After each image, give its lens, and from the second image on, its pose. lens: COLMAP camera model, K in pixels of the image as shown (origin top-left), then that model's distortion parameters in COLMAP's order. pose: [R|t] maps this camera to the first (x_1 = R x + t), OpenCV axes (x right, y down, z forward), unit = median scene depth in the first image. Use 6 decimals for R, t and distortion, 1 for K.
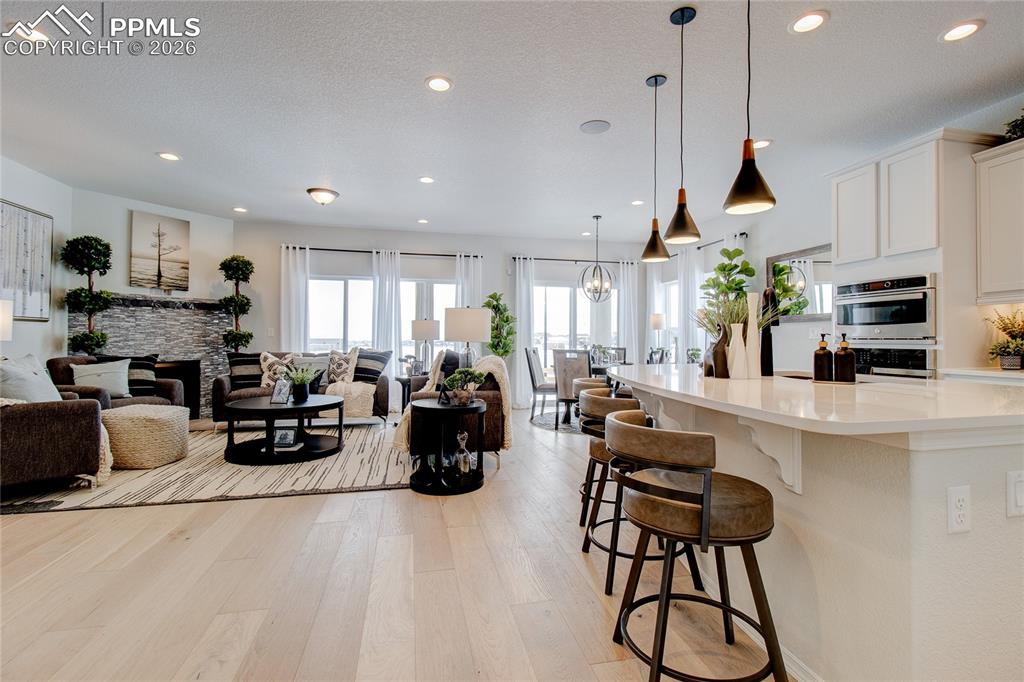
lens RADIAL K [[473.4, 0, 515.1], [0, 473.4, 331.7], [0, 0, 1]] dist [0.019716, -0.010317]
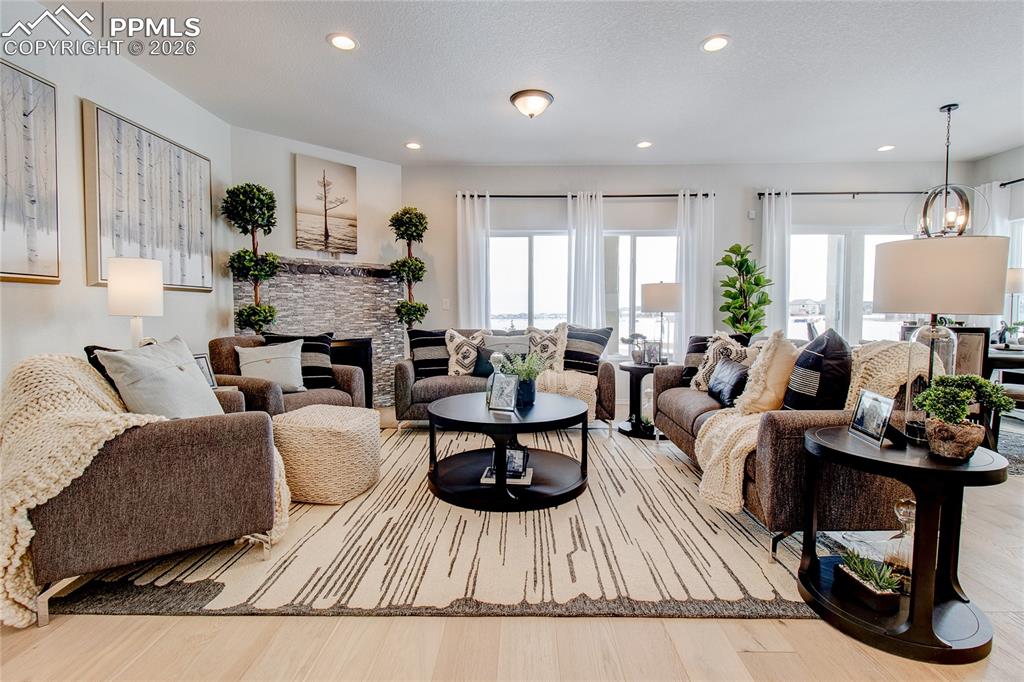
lens RADIAL K [[473.4, 0, 513.3], [0, 473.4, 331.0], [0, 0, 1]] dist [0.019716, -0.010317]
pose [[0.971293, 0.002664, -0.237870, -0.262491], [0.010607, 0.998458, 0.054497, 0.005358], [0.237648, -0.055455, 0.969767, 0.303734]]
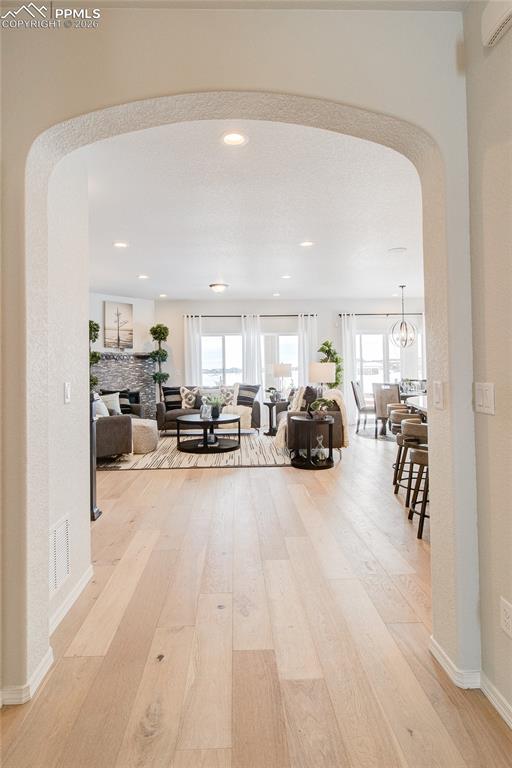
lens RADIAL K [[434.9, 0, 246.5], [0, 434.9, 353.5], [0, 0, 1]] dist [0.026026, 0.000062]
pose [[0.981829, -0.023812, -0.188266, -0.046202], [0.021812, 0.999682, -0.012692, -0.046065], [0.188508, 0.008355, 0.982036, -0.399245]]
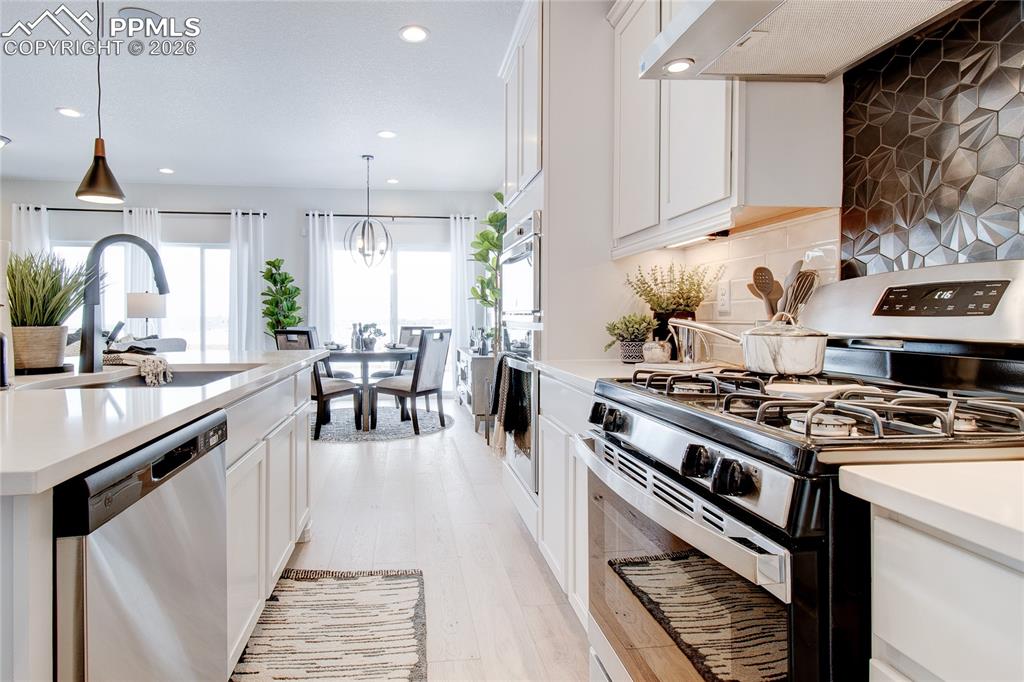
lens RADIAL K [[523.0, 0, 469.5], [0, 523.0, 332.2], [0, 0, 1]] dist [0.010964, -0.000723]
pose [[0.993128, -0.000842, -0.117030, 0.517438], [0.006344, 0.998891, 0.046646, 0.004339], [0.116861, -0.047068, 0.992032, 0.196458]]
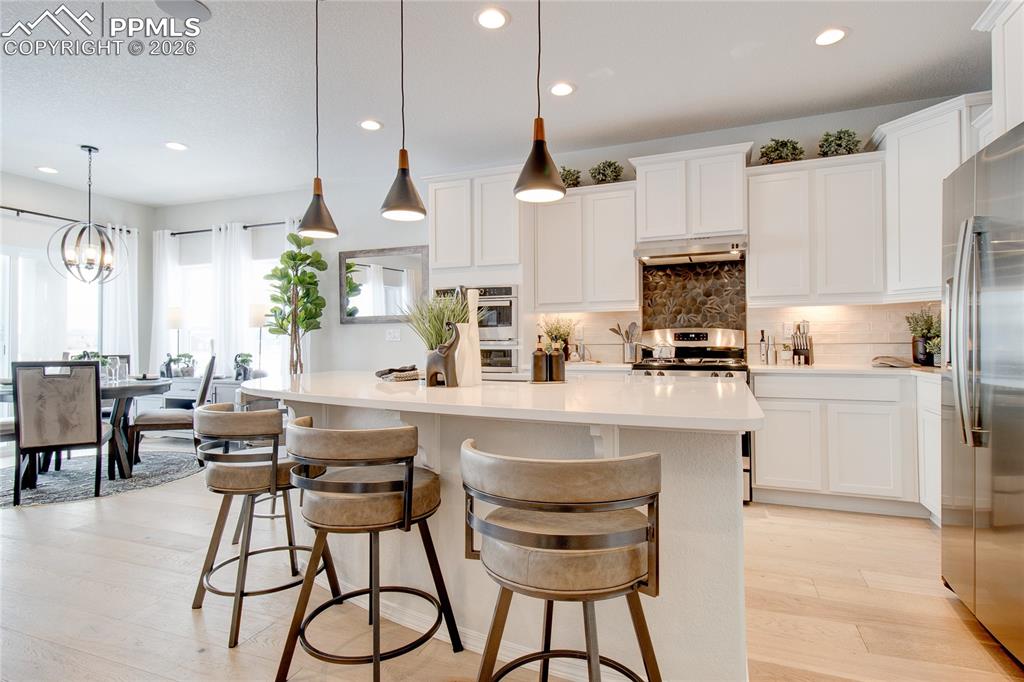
lens RADIAL K [[523.0, 0, 515.2], [0, 523.0, 340.3], [0, 0, 1]] dist [0.010964, -0.000723]
pose [[0.546582, -0.004238, 0.837395, -0.123510], [-0.007065, 0.999928, 0.009672, 0.001665], [-0.837376, -0.011202, 0.546513, 0.168502]]
